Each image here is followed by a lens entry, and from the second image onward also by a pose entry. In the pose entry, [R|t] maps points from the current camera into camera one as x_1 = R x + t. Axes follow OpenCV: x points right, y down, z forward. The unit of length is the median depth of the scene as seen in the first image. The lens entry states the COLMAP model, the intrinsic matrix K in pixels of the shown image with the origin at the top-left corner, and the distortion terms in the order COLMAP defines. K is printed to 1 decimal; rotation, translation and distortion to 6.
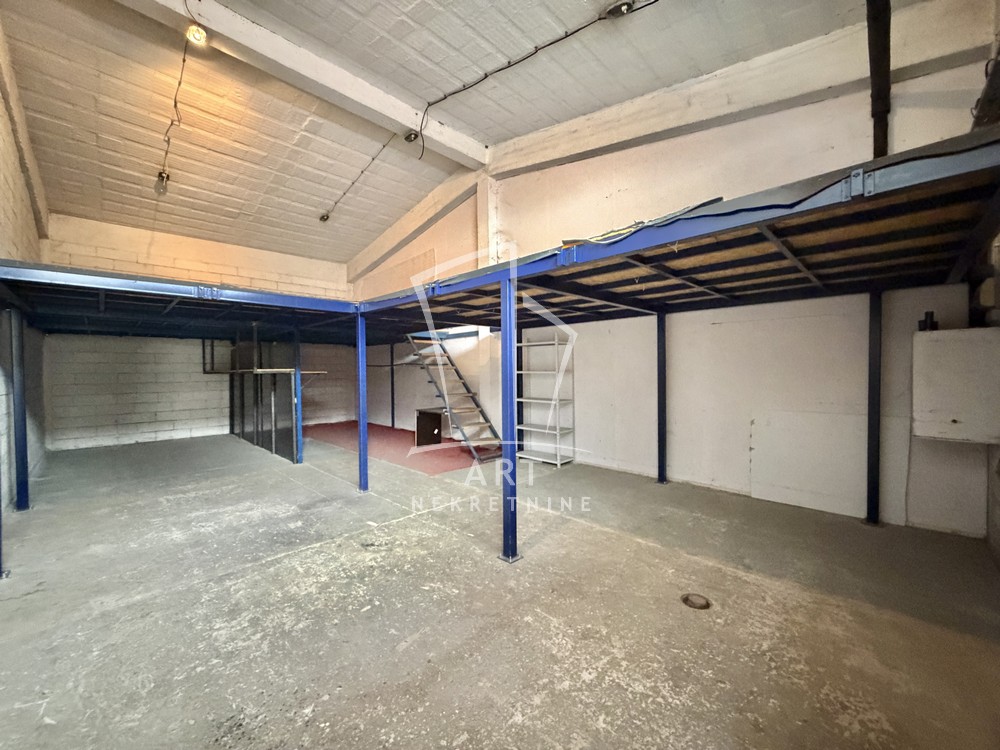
lens RADIAL K [[399.5, 0, 498.0], [0, 399.5, 374.2], [0, 0, 1]] dist [0.000081, -0.000026]
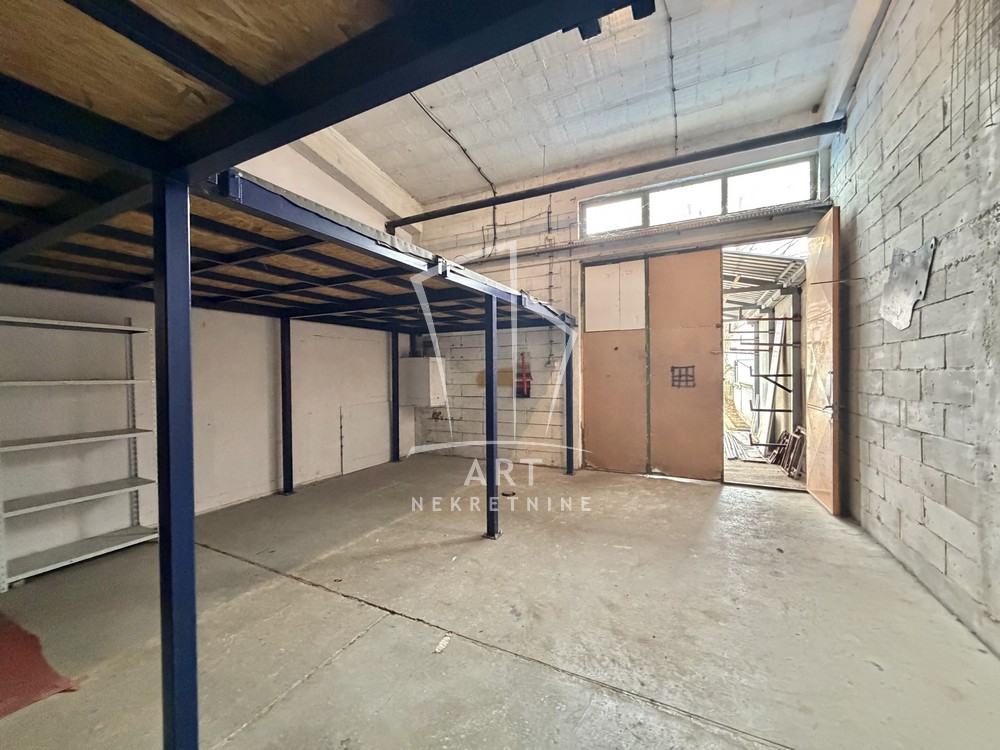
lens RADIAL K [[399.5, 0, 497.1], [0, 399.5, 376.5], [0, 0, 1]] dist [0.000081, -0.000026]
pose [[-0.311492, 0.003441, 0.950243, -0.855145], [0.022921, 0.999730, 0.003894, -0.001423], [-0.949972, 0.022994, -0.311487, 1.070863]]
